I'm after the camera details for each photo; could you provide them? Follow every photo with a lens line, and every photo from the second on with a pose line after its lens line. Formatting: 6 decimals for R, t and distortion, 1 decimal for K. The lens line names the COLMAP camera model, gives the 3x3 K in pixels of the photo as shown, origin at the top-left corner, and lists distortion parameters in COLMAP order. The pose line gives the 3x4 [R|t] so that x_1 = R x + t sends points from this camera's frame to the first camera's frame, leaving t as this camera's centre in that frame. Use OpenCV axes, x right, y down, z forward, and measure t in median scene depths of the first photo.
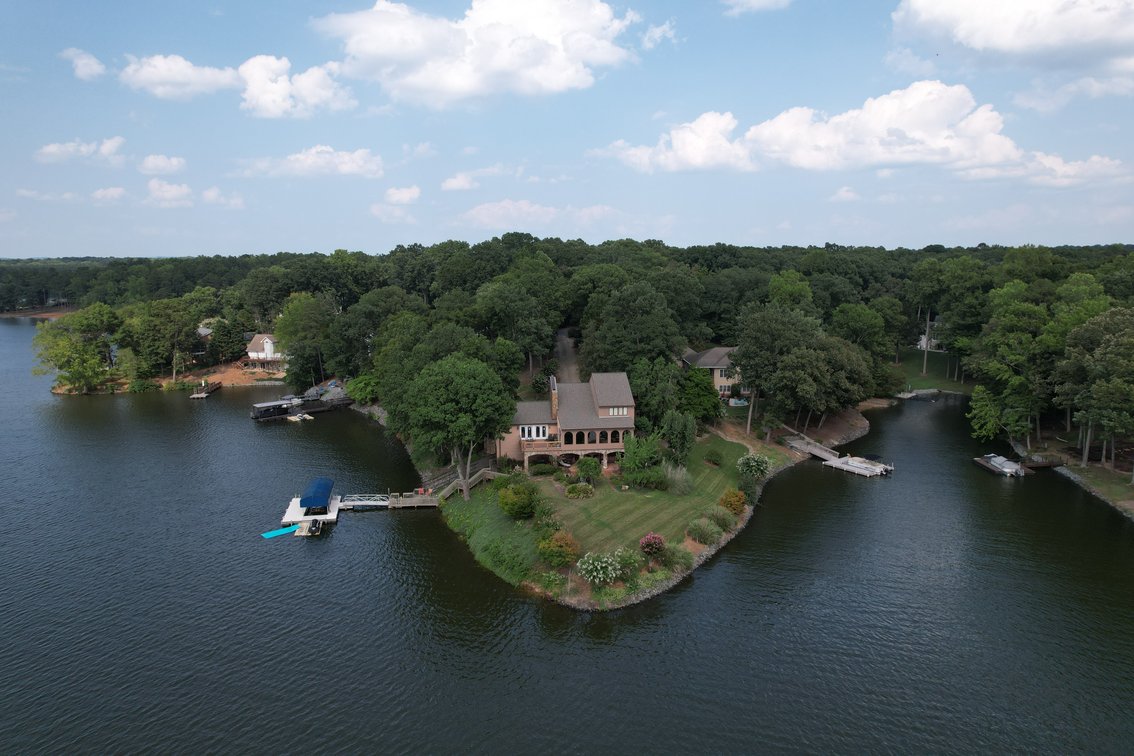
lens RADIAL K [[724.5, 0, 569.5], [0, 724.5, 384.3], [0, 0, 1]] dist [-0.077051, 0.070841]
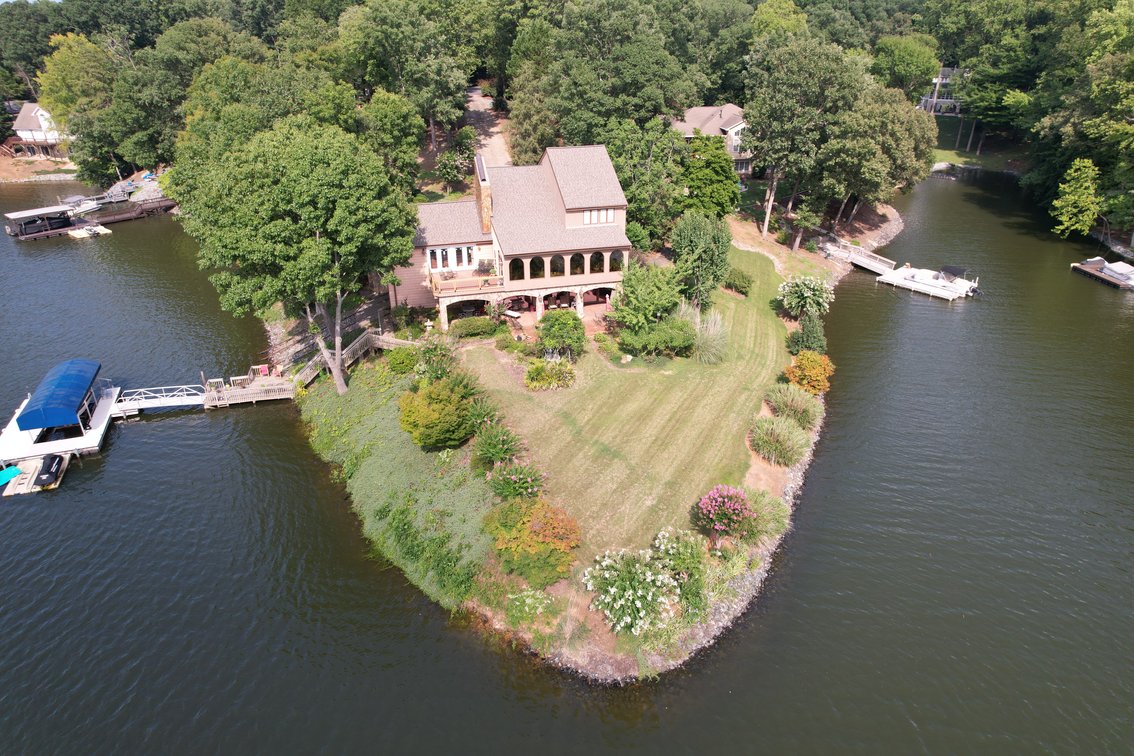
lens RADIAL K [[724.5, 0, 569.5], [0, 724.5, 384.3], [0, 0, 1]] dist [-0.077051, 0.070841]
pose [[0.990851, -0.062275, 0.119732, -0.031815], [0.024004, 0.954347, 0.297733, -0.006094], [-0.132807, -0.292136, 0.947111, 0.417377]]
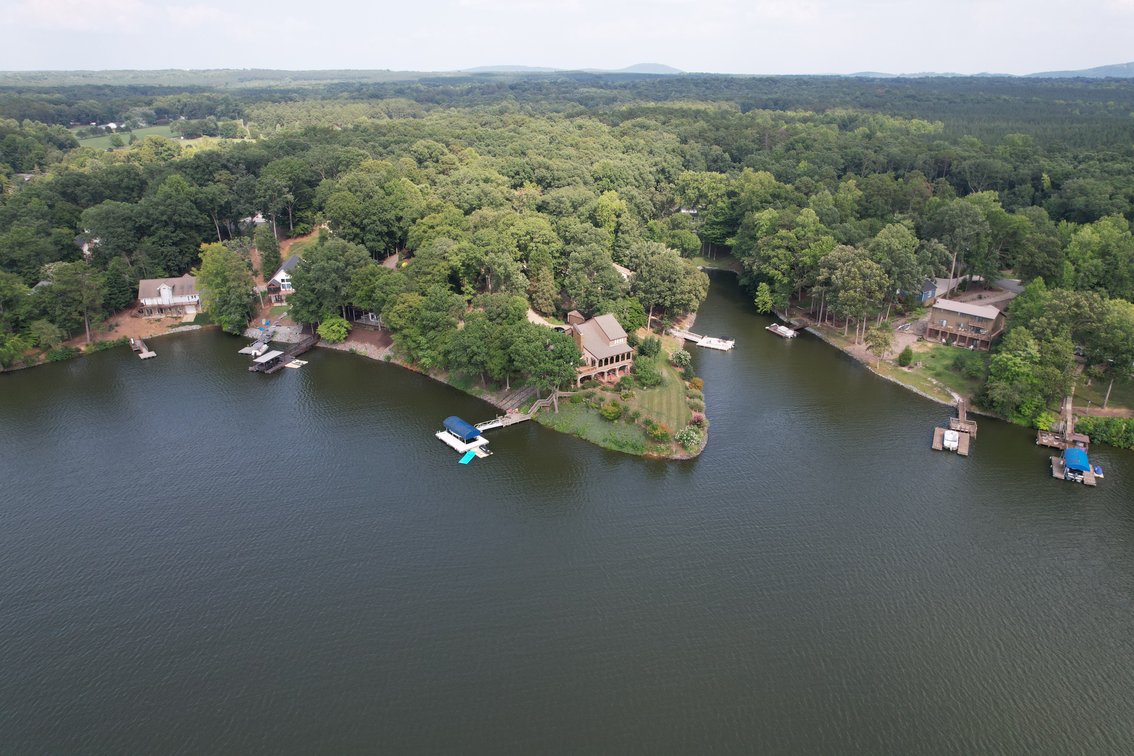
lens RADIAL K [[724.5, 0, 569.5], [0, 724.5, 384.3], [0, 0, 1]] dist [-0.077051, 0.070841]
pose [[0.885028, -0.183567, 0.427819, -0.741954], [0.075336, 0.963338, 0.257497, -0.294812], [-0.459402, -0.195662, 0.866410, -0.383703]]
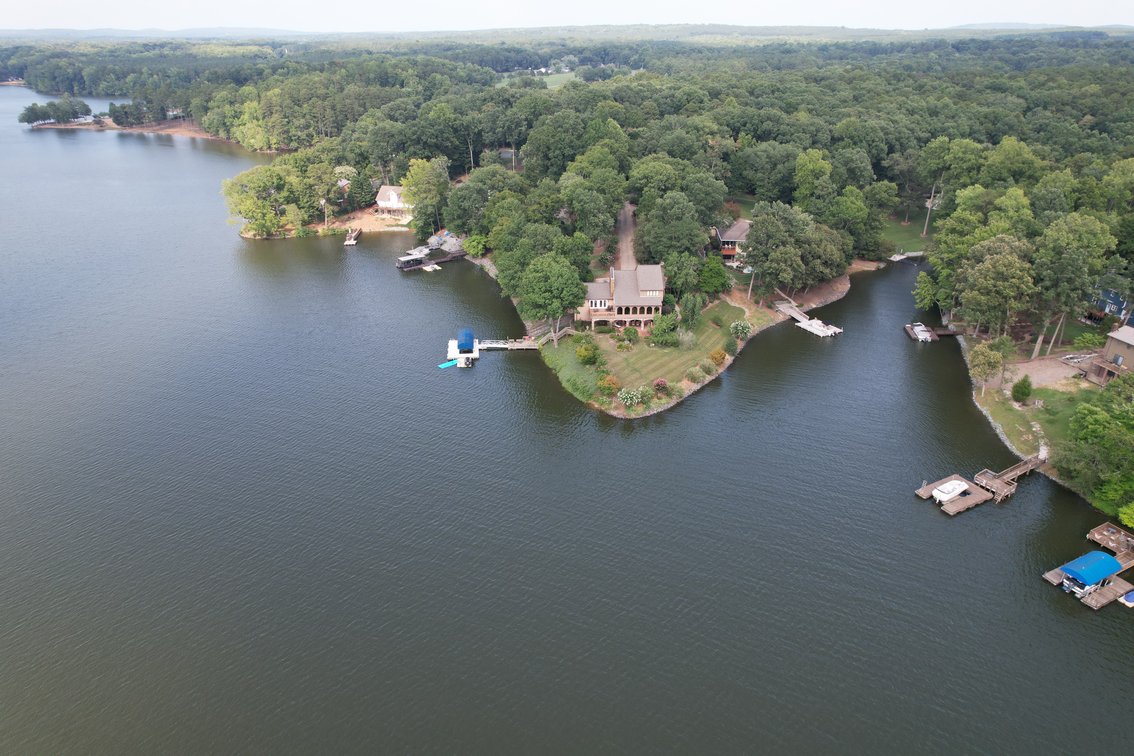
lens RADIAL K [[724.5, 0, 569.5], [0, 724.5, 384.3], [0, 0, 1]] dist [-0.077051, 0.070841]
pose [[0.994934, 0.043531, -0.090620, 0.038116], [-0.015551, 0.957185, 0.289060, -0.219333], [0.099323, -0.286186, 0.953012, -0.551577]]
